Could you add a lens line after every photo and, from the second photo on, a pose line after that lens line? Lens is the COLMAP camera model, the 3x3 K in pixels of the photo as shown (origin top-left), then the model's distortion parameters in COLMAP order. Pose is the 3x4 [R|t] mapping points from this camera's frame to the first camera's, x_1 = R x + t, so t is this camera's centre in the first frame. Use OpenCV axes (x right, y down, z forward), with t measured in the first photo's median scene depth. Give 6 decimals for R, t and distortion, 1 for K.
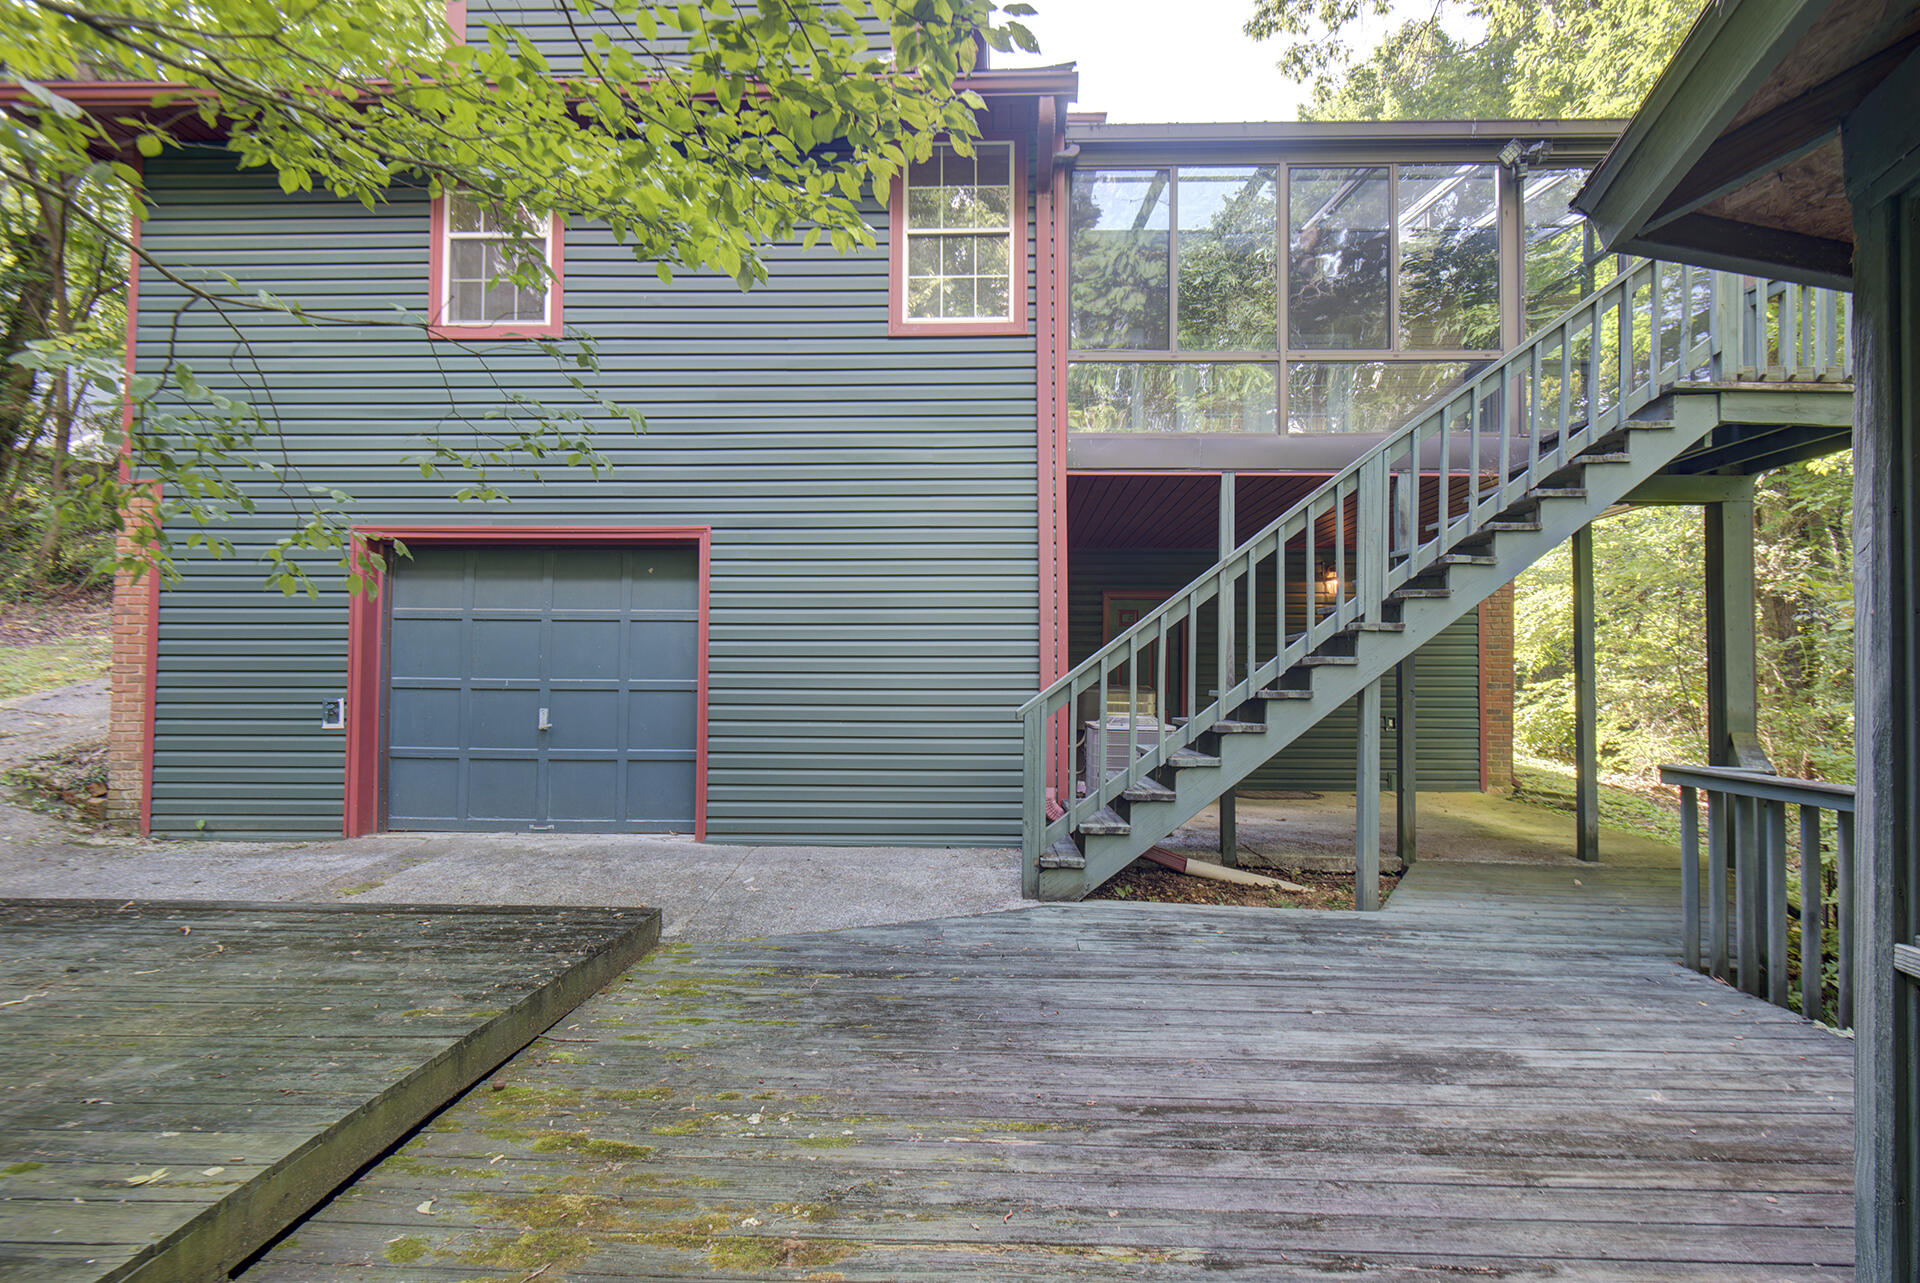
lens RADIAL K [[867.6, 0, 973.7], [0, 867.6, 655.7], [0, 0, 1]] dist [0.014909, -0.009648]
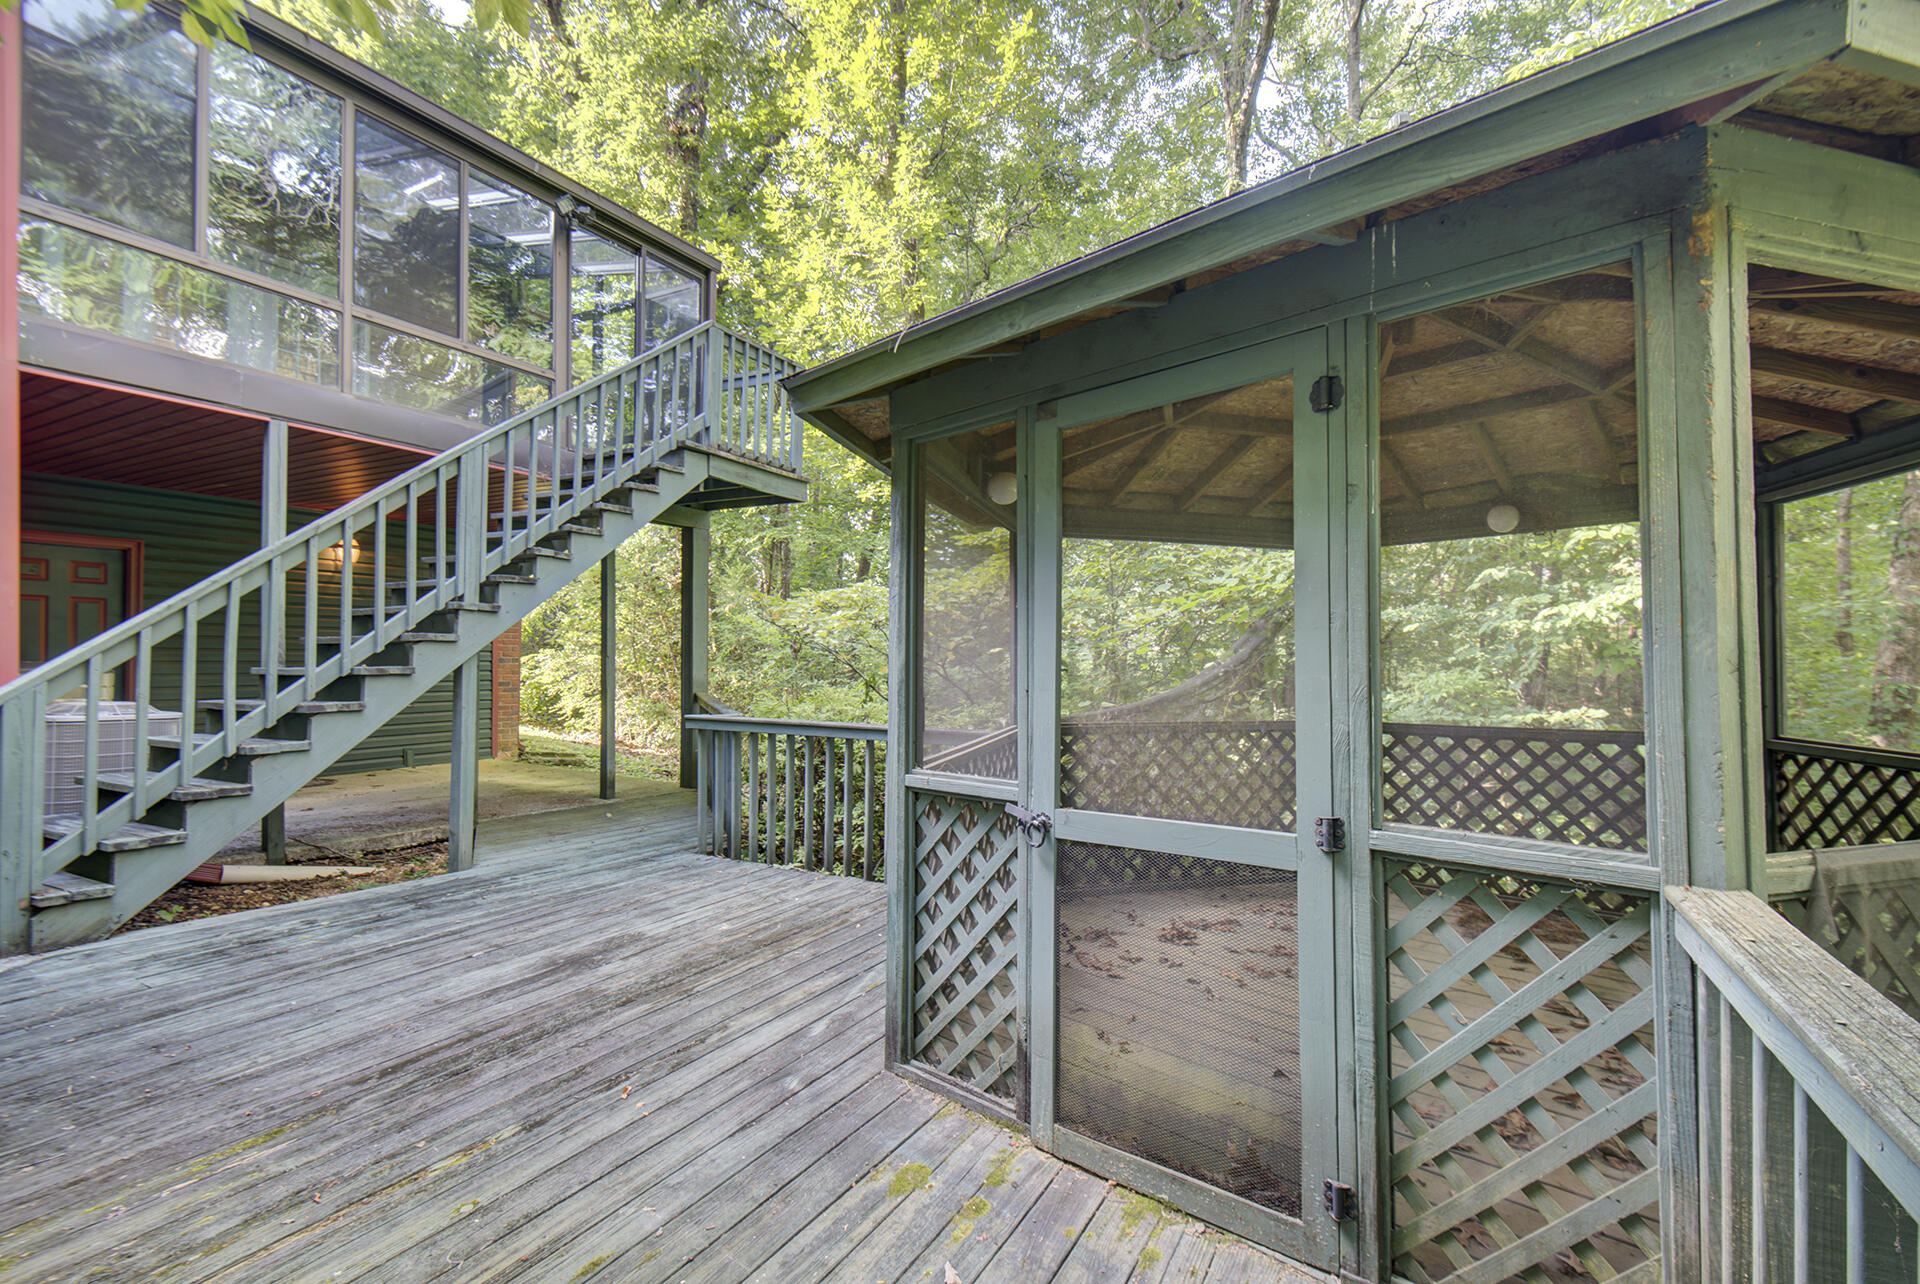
lens RADIAL K [[867.6, 0, 973.7], [0, 867.6, 656.2], [0, 0, 1]] dist [0.014909, -0.009648]
pose [[0.453765, -0.001286, 0.891121, -0.270617], [-0.025608, 0.999567, 0.014482, -0.003826], [-0.890754, -0.029391, 0.453535, -0.052914]]
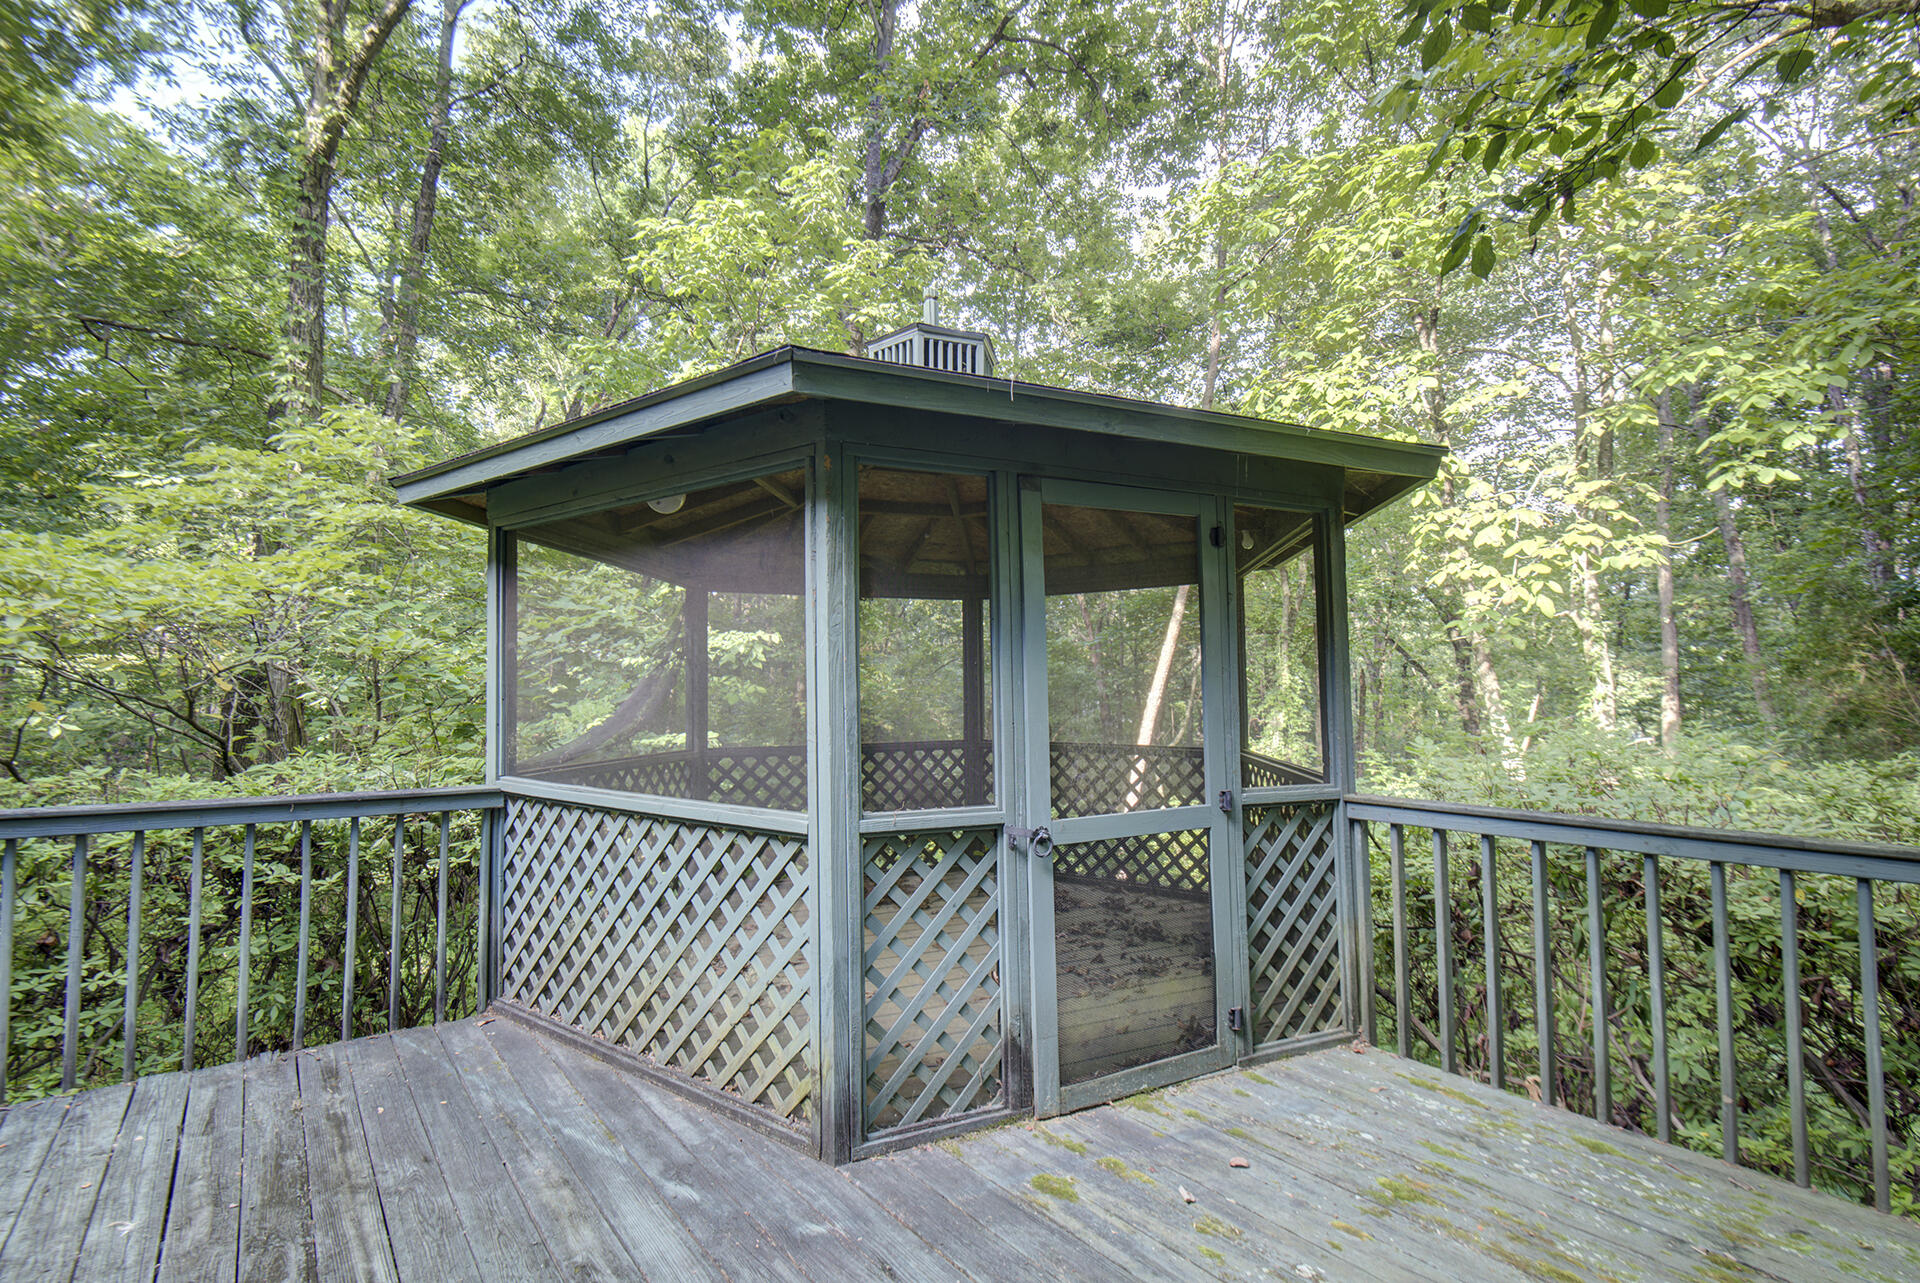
lens RADIAL K [[867.6, 0, 973.7], [0, 867.6, 655.7], [0, 0, 1]] dist [0.014909, -0.009648]
pose [[-0.654742, 0.022913, 0.755505, -0.212093], [-0.031056, 0.997881, -0.057177, 0.015337], [-0.755214, -0.060899, -0.652643, 0.675186]]
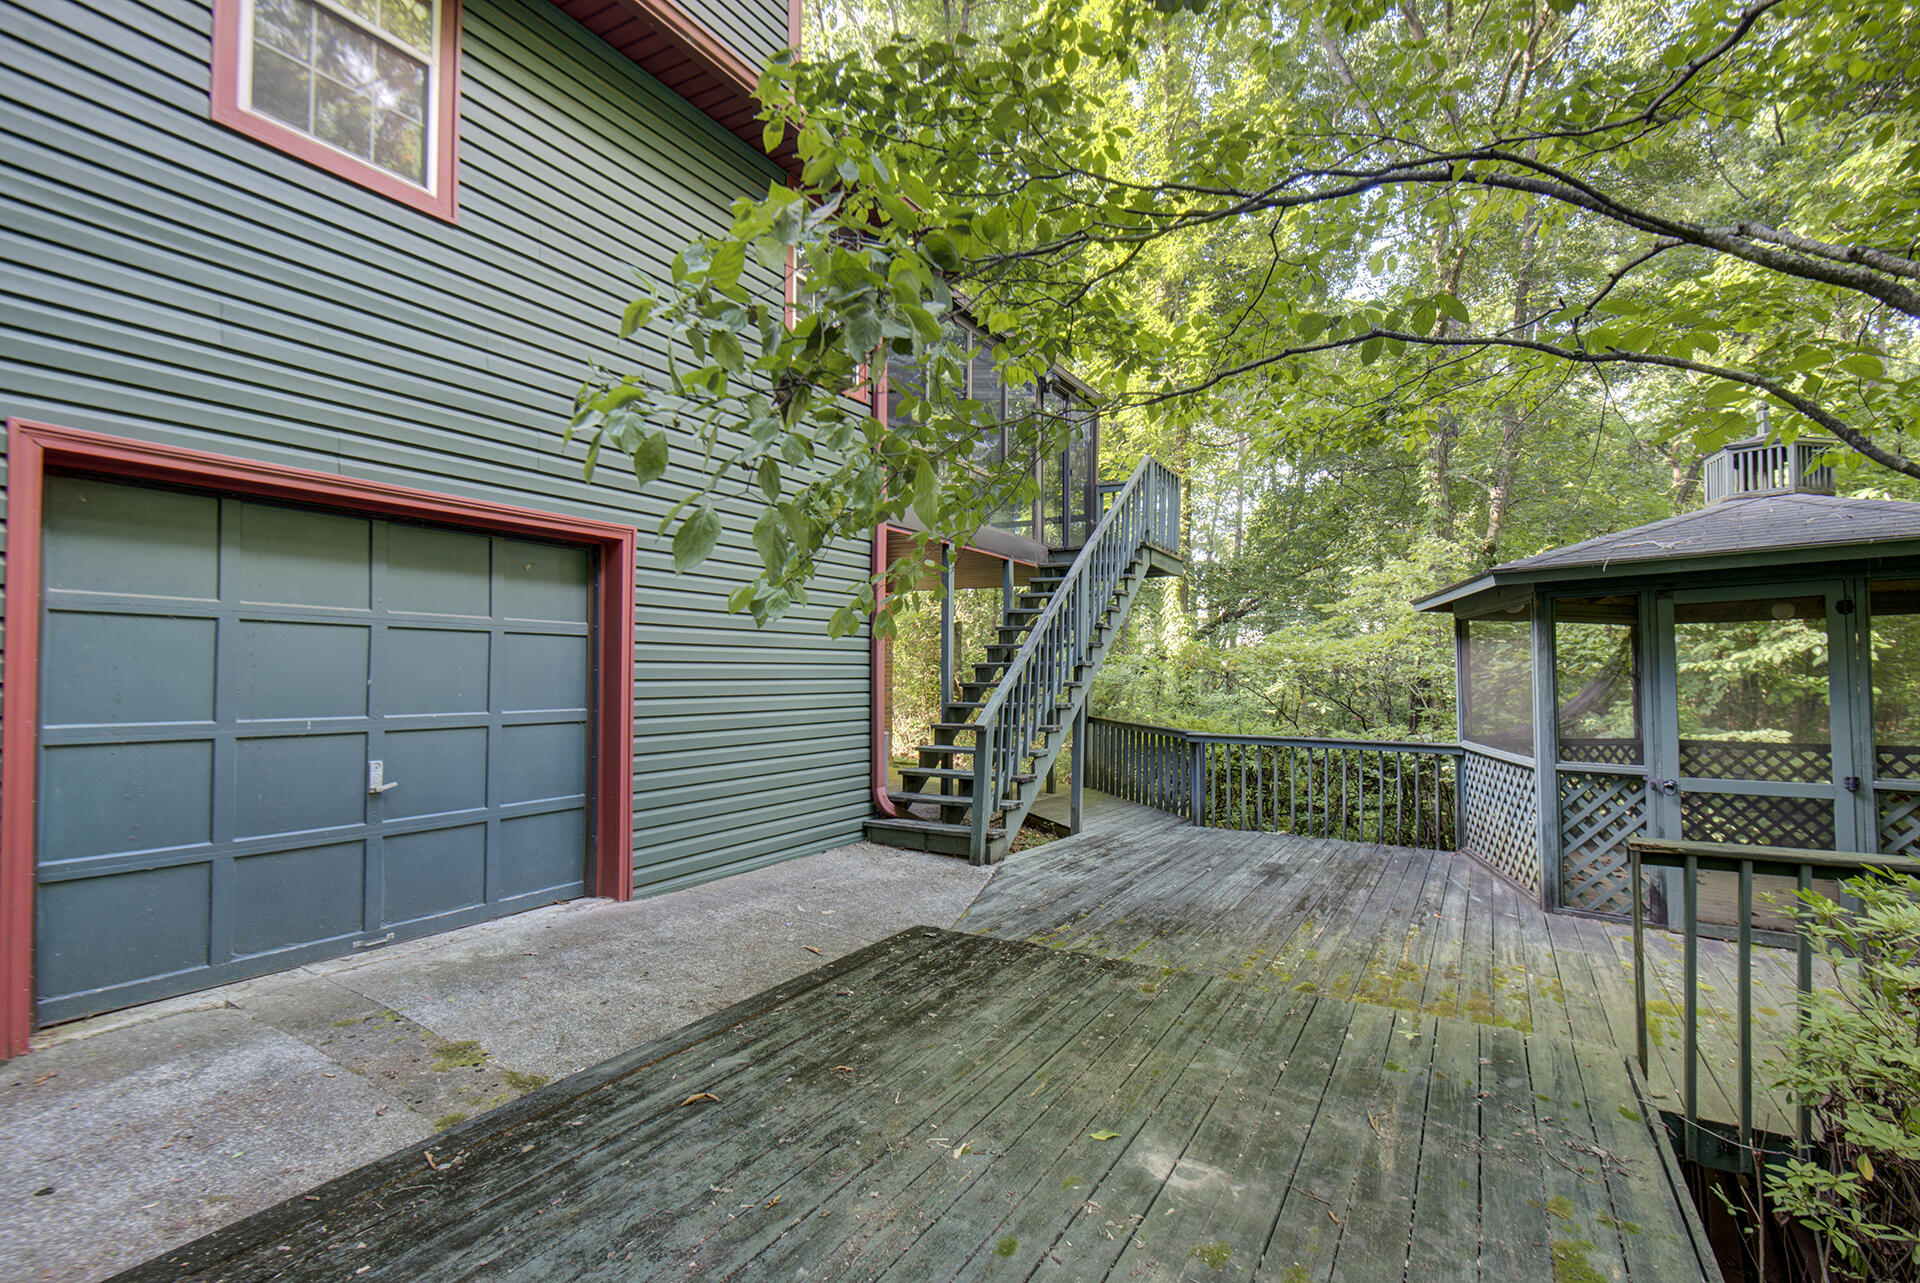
lens RADIAL K [[867.6, 0, 973.7], [0, 867.6, 655.7], [0, 0, 1]] dist [0.014909, -0.009648]
pose [[0.482870, 0.015969, 0.875546, -1.370657], [-0.024806, 0.999682, -0.004552, -0.043189], [-0.875341, -0.019521, 0.483113, 0.458912]]
